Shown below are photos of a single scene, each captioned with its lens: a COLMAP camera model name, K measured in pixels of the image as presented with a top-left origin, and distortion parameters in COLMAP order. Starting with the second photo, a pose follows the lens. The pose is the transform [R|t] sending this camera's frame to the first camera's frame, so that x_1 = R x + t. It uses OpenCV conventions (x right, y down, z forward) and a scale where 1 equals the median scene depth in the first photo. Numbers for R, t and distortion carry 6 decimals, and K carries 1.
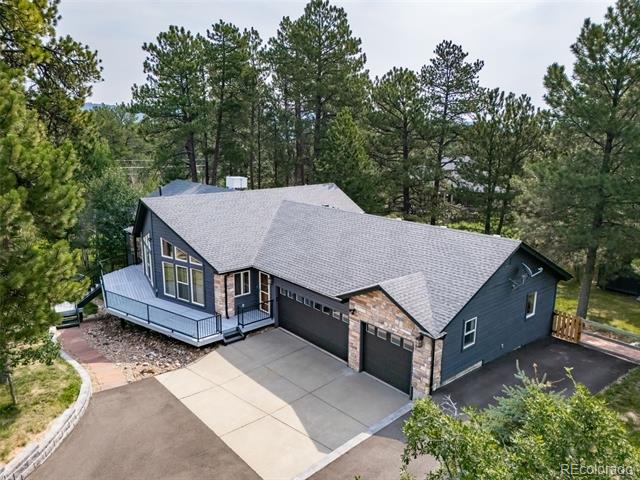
lens RADIAL K [[466.9, 0, 320.0], [0, 466.9, 240.0], [0, 0, 1]] dist [0.035768, -0.005815]
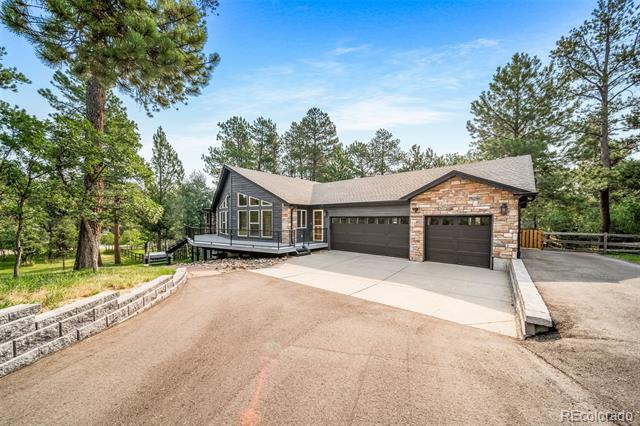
lens RADIAL K [[226.0, 0, 318.8], [0, 226.0, 219.6], [0, 0, 1]] dist [-0.000734, -0.000182]
pose [[0.991535, -0.005150, 0.129737, -0.208744], [0.031269, 0.979277, -0.200099, 0.234150], [-0.126018, 0.202462, 0.971148, 0.373546]]
